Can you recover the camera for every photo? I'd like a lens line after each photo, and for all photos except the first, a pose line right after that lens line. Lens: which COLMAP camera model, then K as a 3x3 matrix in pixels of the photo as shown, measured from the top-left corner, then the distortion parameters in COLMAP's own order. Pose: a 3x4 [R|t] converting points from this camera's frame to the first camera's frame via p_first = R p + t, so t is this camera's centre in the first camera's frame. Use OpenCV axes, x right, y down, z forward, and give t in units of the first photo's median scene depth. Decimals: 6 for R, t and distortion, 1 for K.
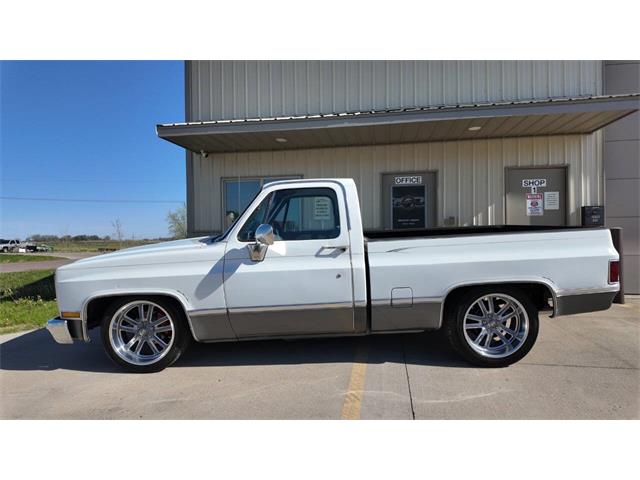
lens RADIAL K [[379.2, 0, 320.0], [0, 379.2, 240.0], [0, 0, 1]] dist [0.042049, -0.033003]
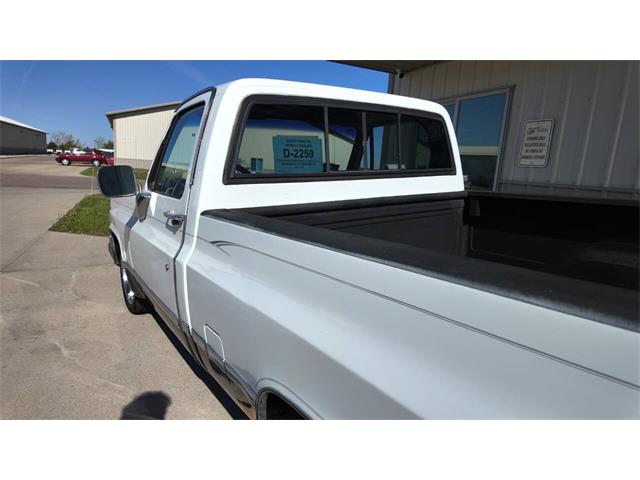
lens RADIAL K [[379.2, 0, 320.0], [0, 379.2, 240.0], [0, 0, 1]] dist [0.042049, -0.033003]
pose [[0.593391, 0.193011, -0.781431, 0.274540], [-0.068380, 0.979403, 0.189985, -0.030064], [0.802005, -0.059301, 0.594367, 0.382577]]
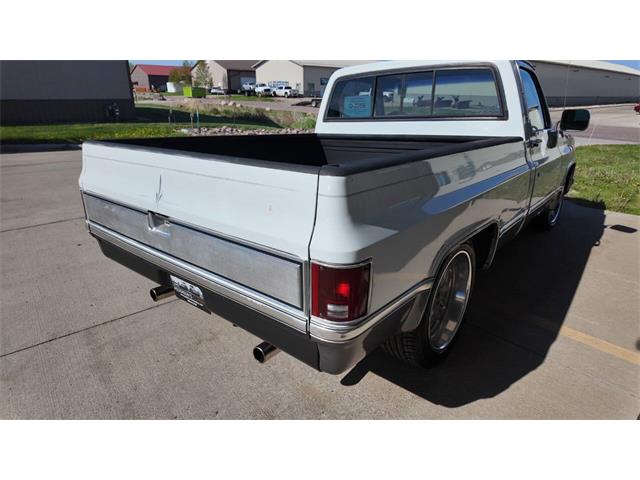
lens RADIAL K [[374.5, 0, 320.0], [0, 374.5, 240.0], [0, 0, 1]] dist [0.053283, -0.040480]
pose [[-0.629451, 0.279967, -0.724851, 0.471637], [-0.015622, 0.928089, 0.372032, -0.057016], [0.776883, 0.245499, -0.579813, 0.808296]]
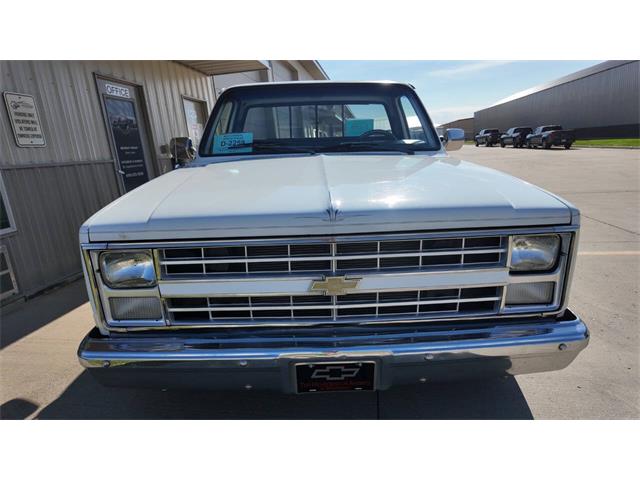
lens RADIAL K [[374.5, 0, 320.0], [0, 374.5, 240.0], [0, 0, 1]] dist [0.053283, -0.040480]
pose [[-0.049806, -0.223022, 0.973540, -0.514177], [0.088505, 0.969930, 0.226723, -0.011447], [-0.994830, 0.097455, -0.028569, 0.616864]]
